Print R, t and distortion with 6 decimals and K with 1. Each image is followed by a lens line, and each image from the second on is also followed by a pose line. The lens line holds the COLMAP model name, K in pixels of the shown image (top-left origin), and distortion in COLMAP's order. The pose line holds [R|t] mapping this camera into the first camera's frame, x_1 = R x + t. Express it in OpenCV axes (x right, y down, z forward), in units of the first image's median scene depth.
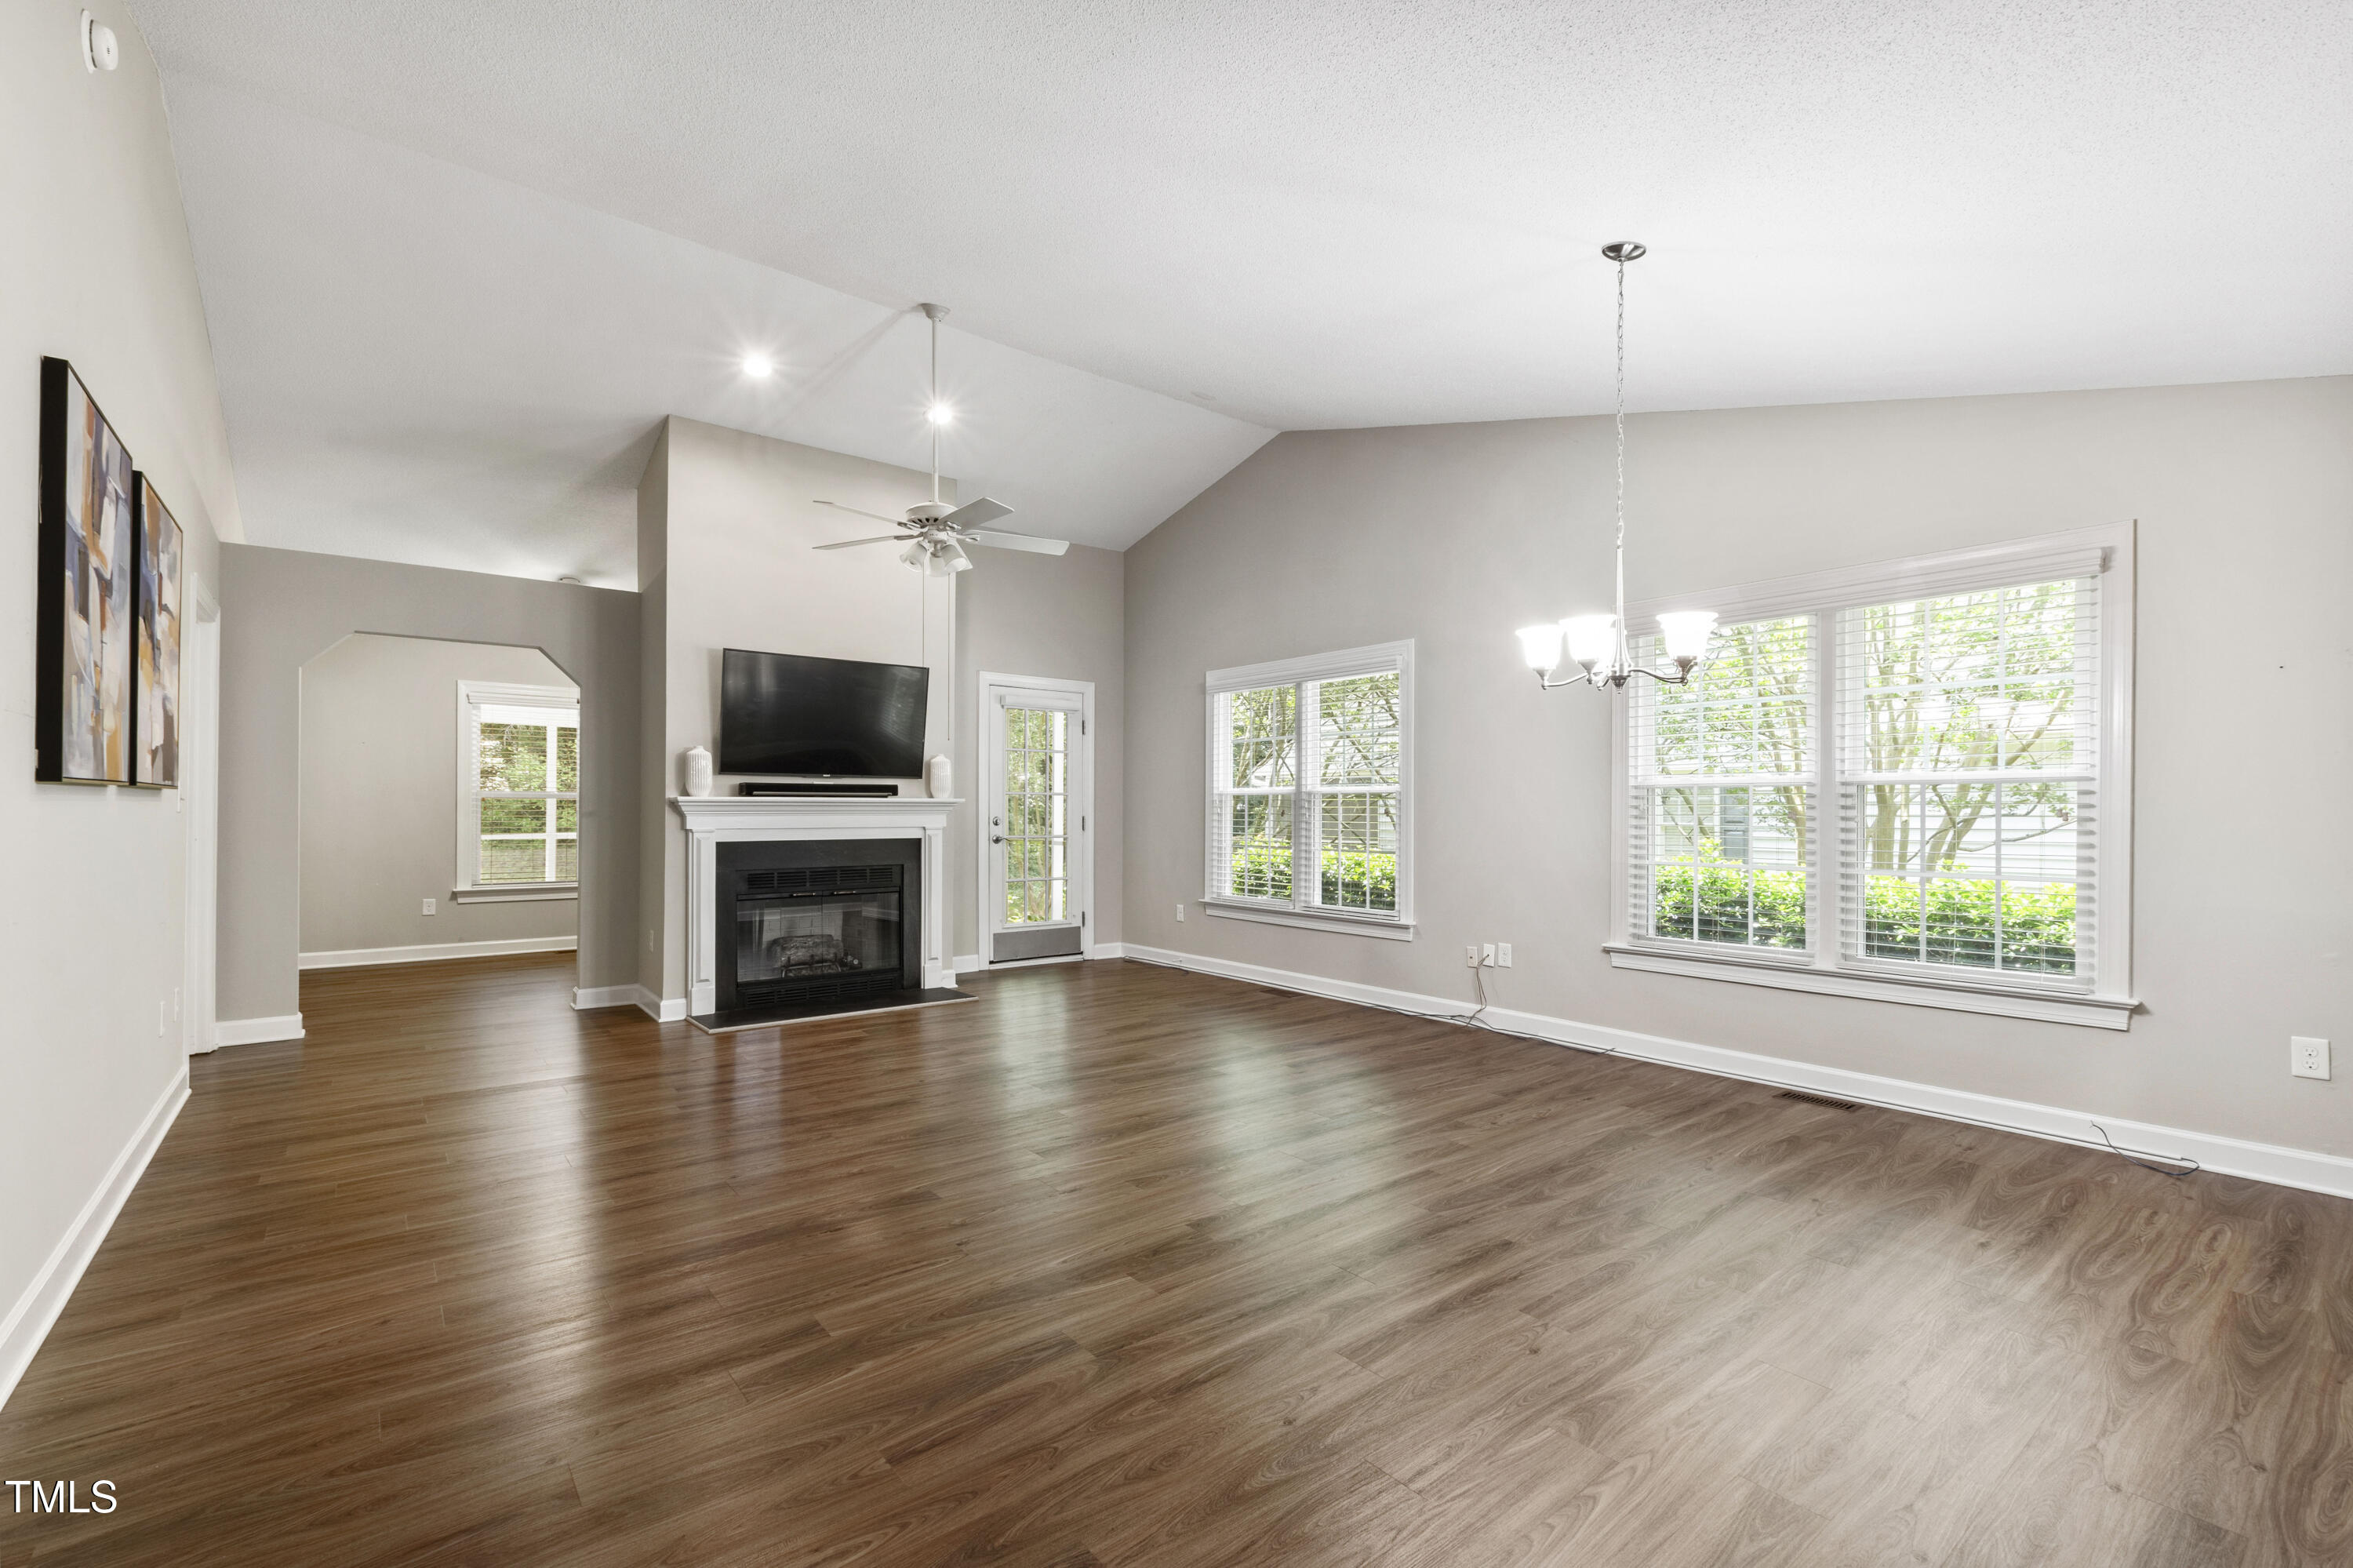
lens RADIAL K [[1023.0, 0, 1176.3], [0, 1023.0, 800.3], [0, 0, 1]] dist [0.001200, -0.001063]
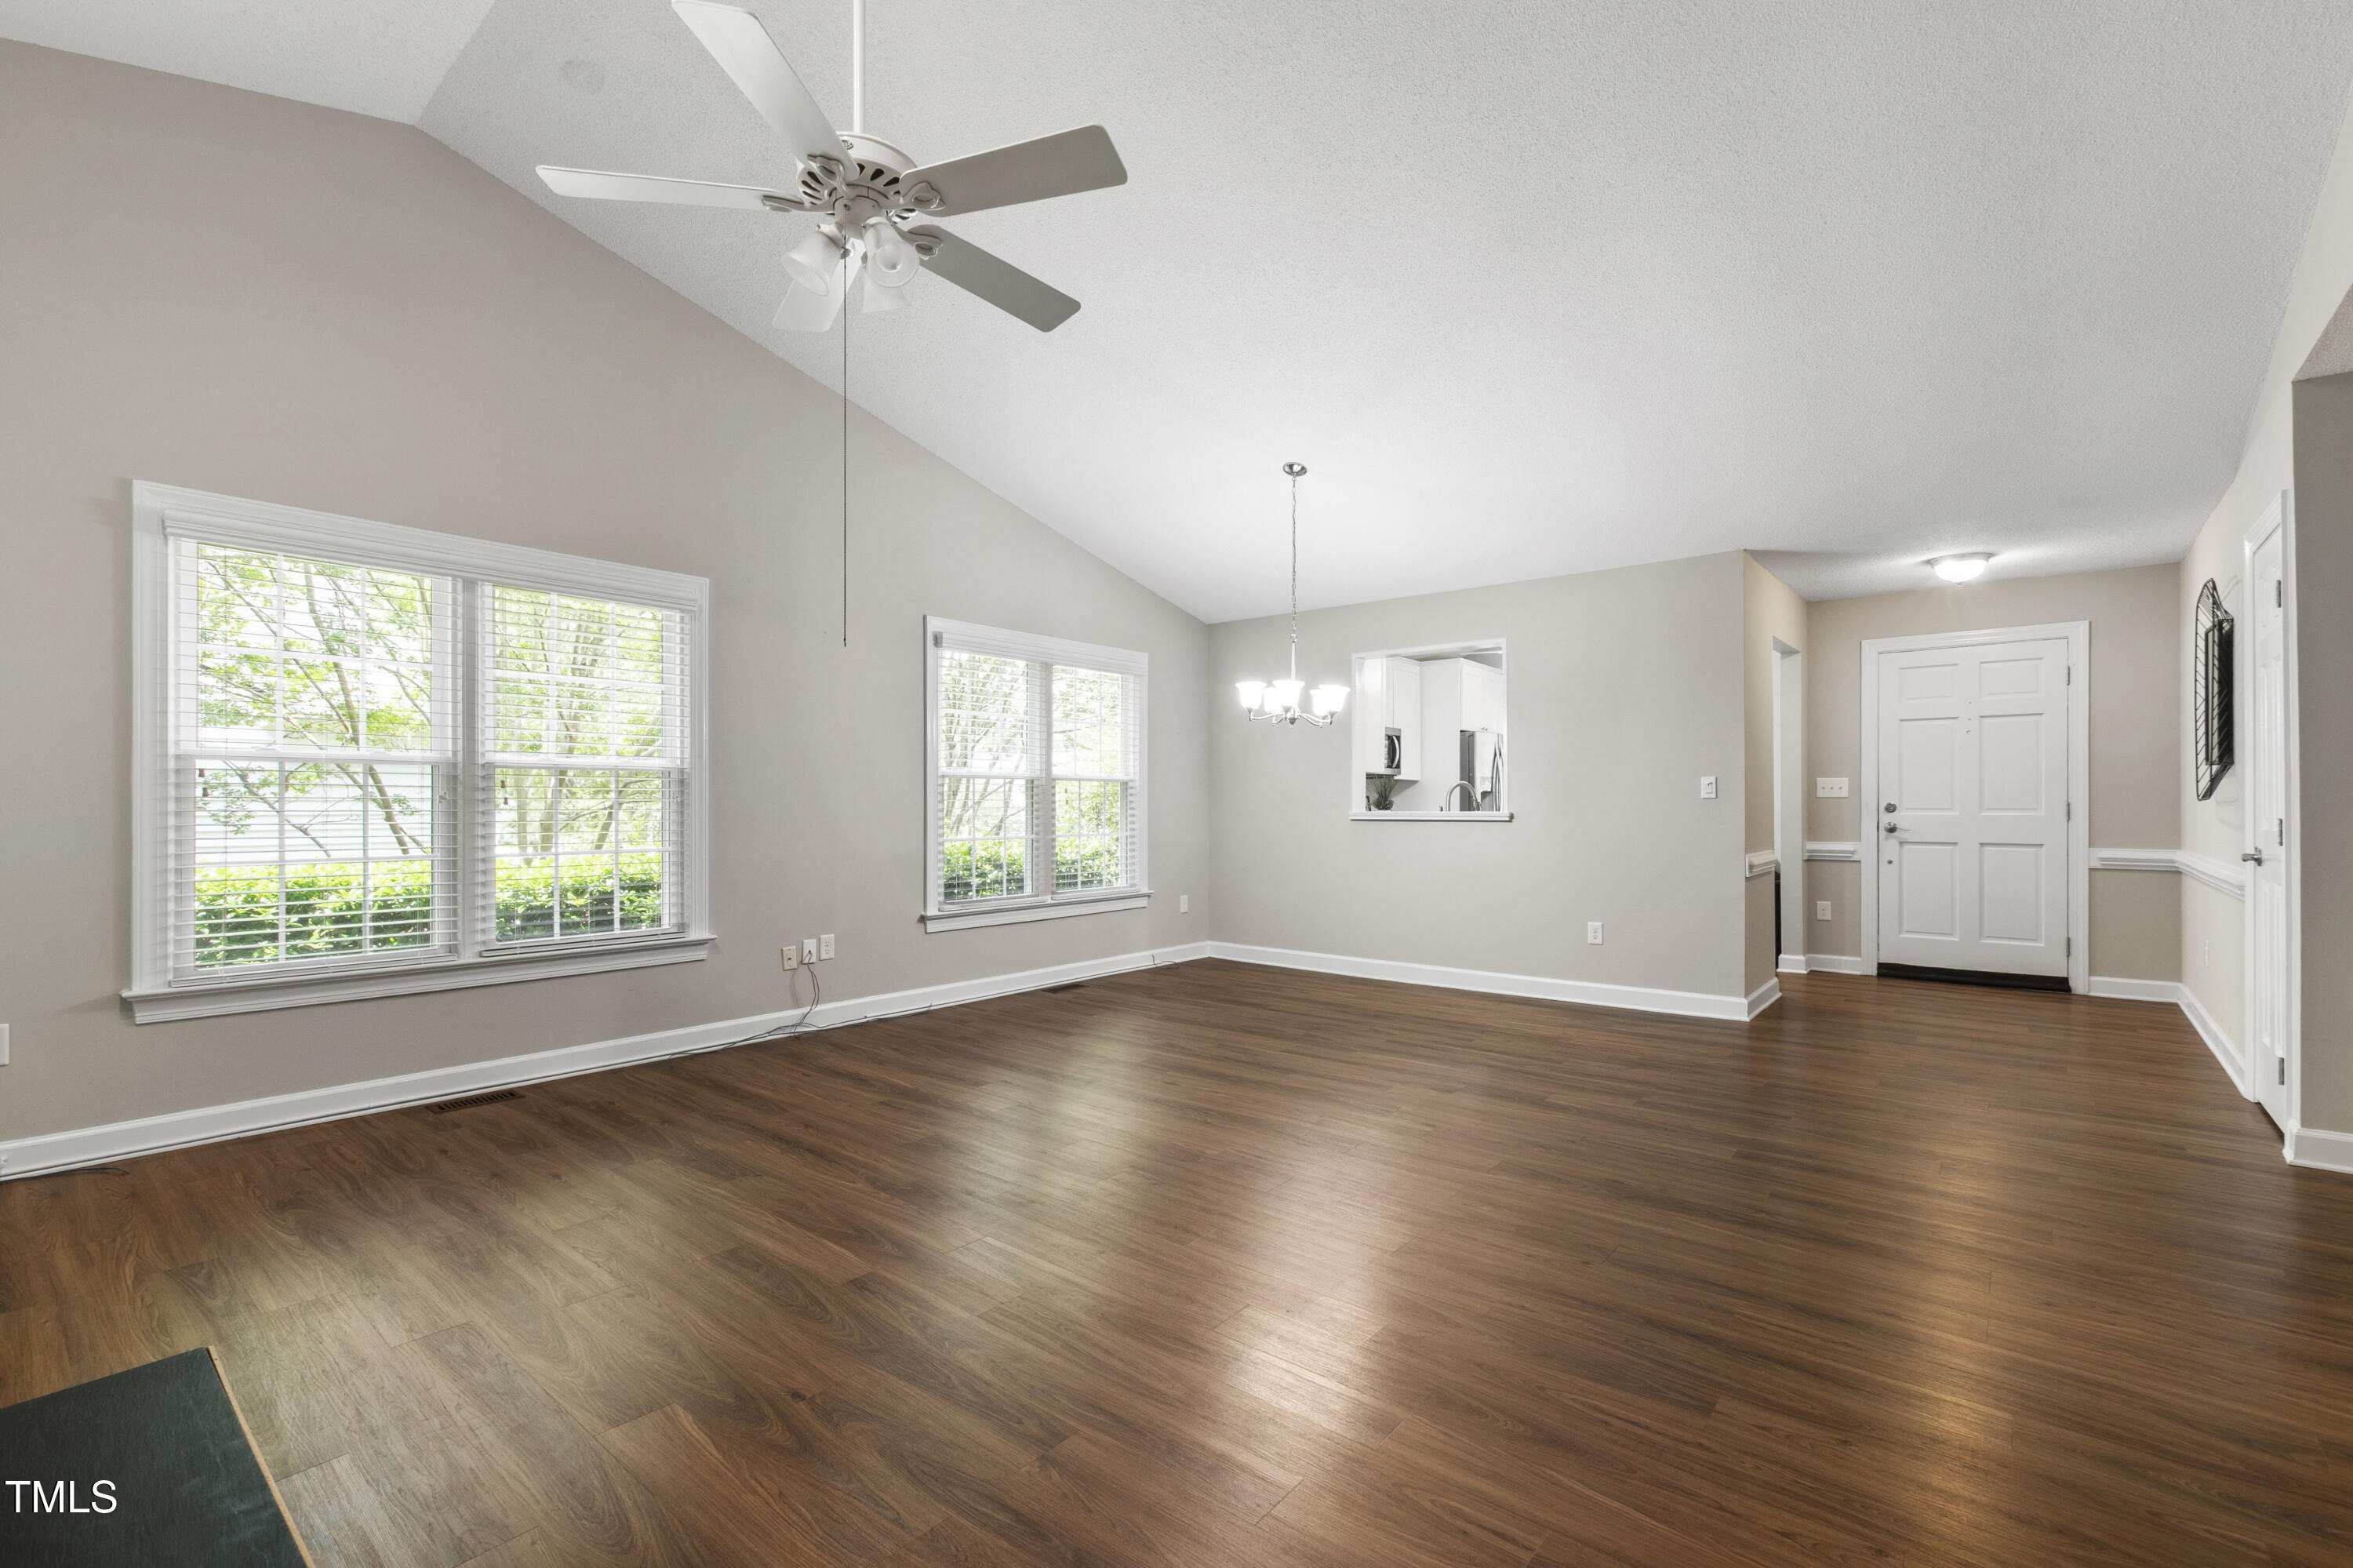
lens RADIAL K [[1023.0, 0, 1176.3], [0, 1023.0, 800.3], [0, 0, 1]] dist [0.001200, -0.001063]
pose [[-0.207684, -0.002943, 0.978192, -0.623555], [-0.014209, 0.999899, -0.000008, 0.009377], [-0.978093, -0.013901, -0.207705, 0.811657]]
